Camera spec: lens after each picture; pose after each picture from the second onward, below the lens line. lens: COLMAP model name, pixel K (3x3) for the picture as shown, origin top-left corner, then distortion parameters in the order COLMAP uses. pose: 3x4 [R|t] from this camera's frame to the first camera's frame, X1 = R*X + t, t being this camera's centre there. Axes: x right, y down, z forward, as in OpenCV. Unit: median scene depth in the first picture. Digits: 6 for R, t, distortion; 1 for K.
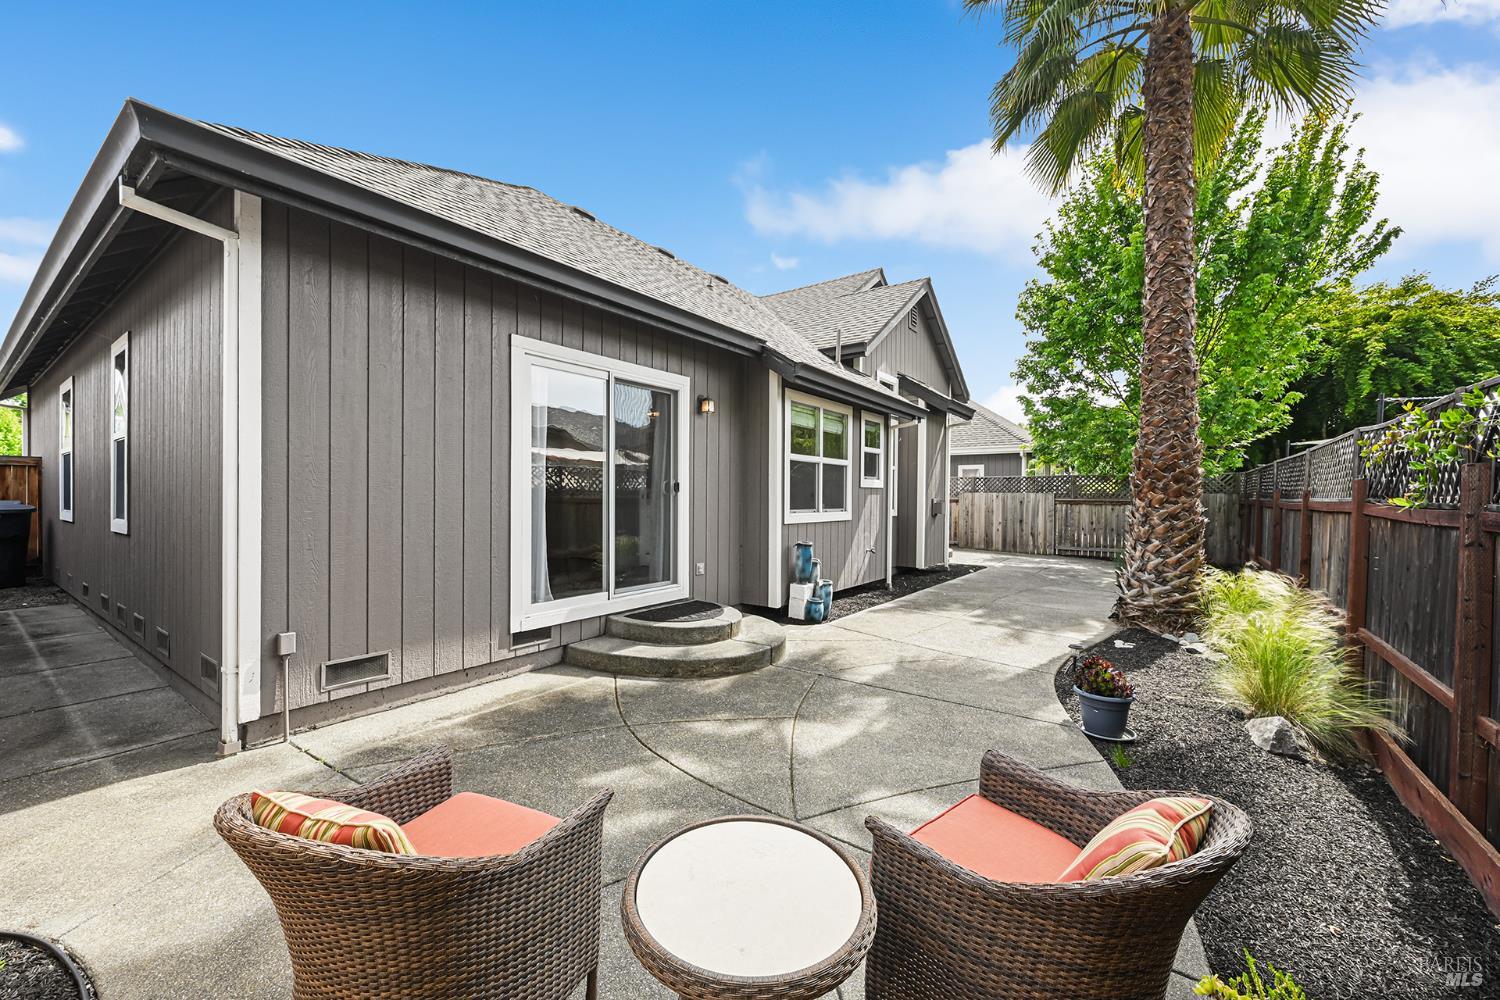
lens RADIAL K [[594.7, 0, 749.8], [0, 594.7, 505.2], [0, 0, 1]] dist [-0.000396, 0.000045]
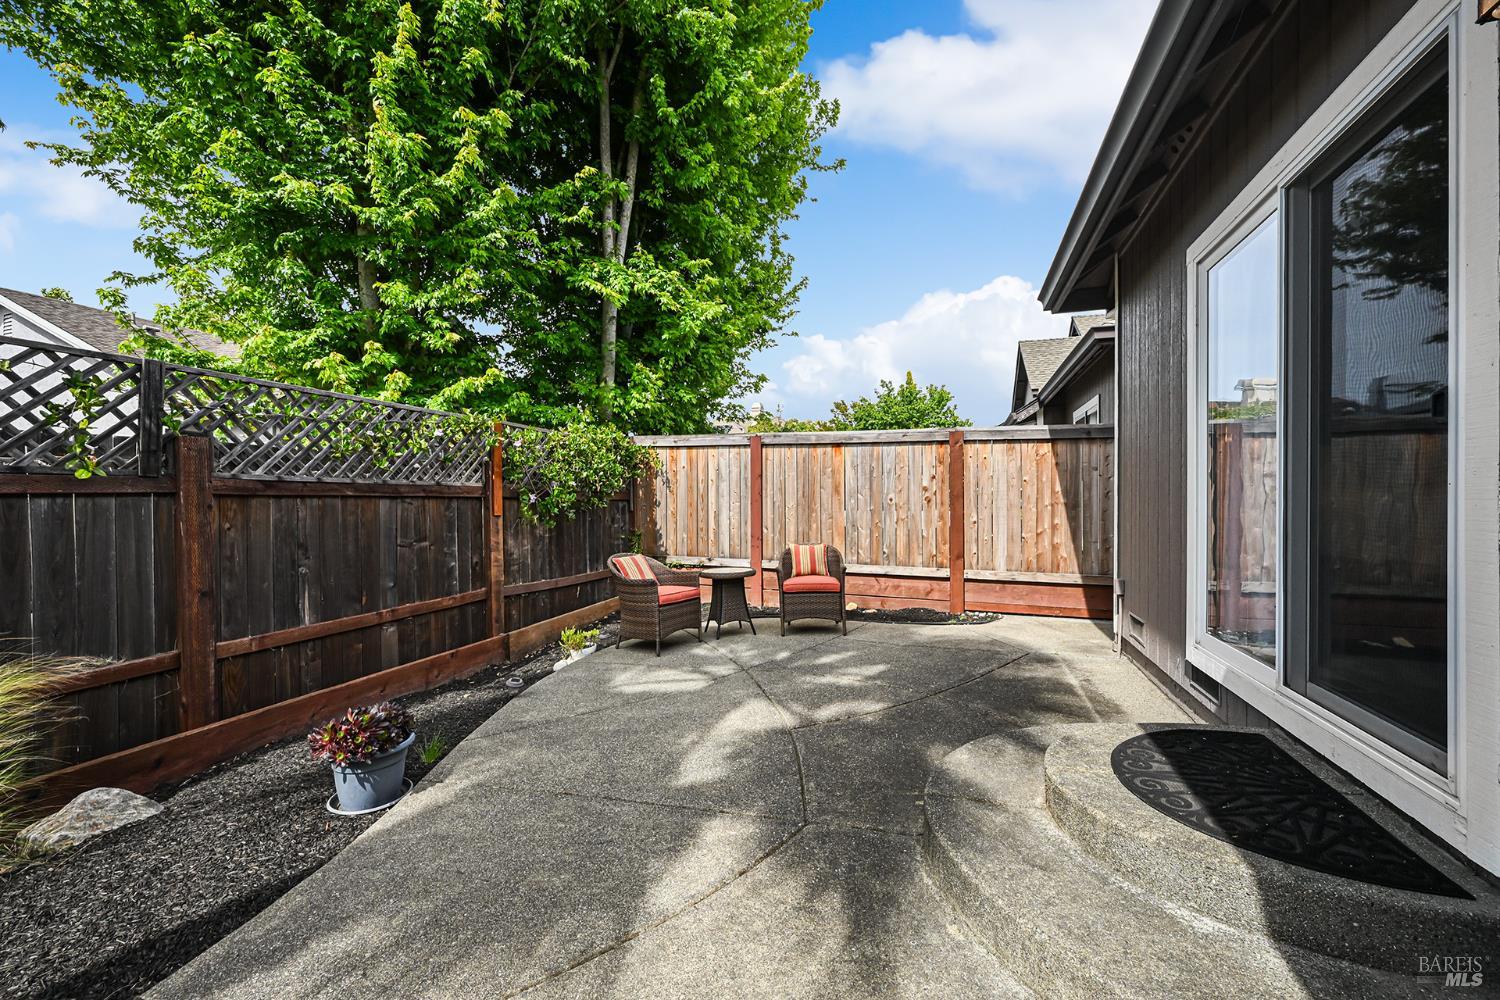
lens RADIAL K [[594.7, 0, 757.6], [0, 594.7, 494.9], [0, 0, 1]] dist [-0.000396, 0.000045]
pose [[-0.953526, -0.005990, -0.301253, 0.386006], [-0.009056, 0.999920, 0.008784, 0.015243], [0.301176, 0.011104, -0.953504, 1.835498]]
